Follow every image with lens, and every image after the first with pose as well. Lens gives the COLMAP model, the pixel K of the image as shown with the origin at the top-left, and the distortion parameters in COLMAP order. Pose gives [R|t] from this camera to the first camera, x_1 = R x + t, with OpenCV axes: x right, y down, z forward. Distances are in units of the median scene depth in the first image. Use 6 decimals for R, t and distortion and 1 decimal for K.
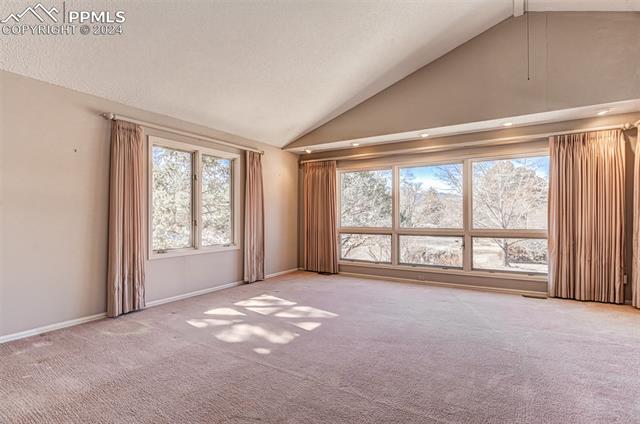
lens RADIAL K [[337.1, 0, 317.1], [0, 337.1, 212.4], [0, 0, 1]] dist [0.000101, -0.000123]
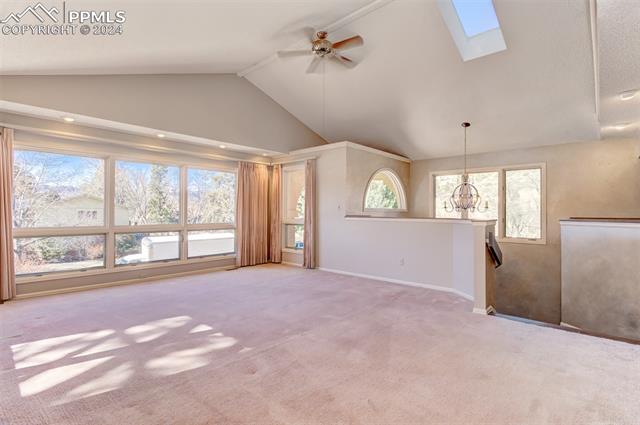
lens RADIAL K [[316.5, 0, 320.8], [0, 316.5, 212.6], [0, 0, 1]] dist [-0.001799, 0.000481]
pose [[0.154995, 0.008713, 0.987877, -0.464859], [-0.012921, 0.999893, -0.006792, 0.007789], [-0.987831, -0.011712, 0.155091, 0.295720]]
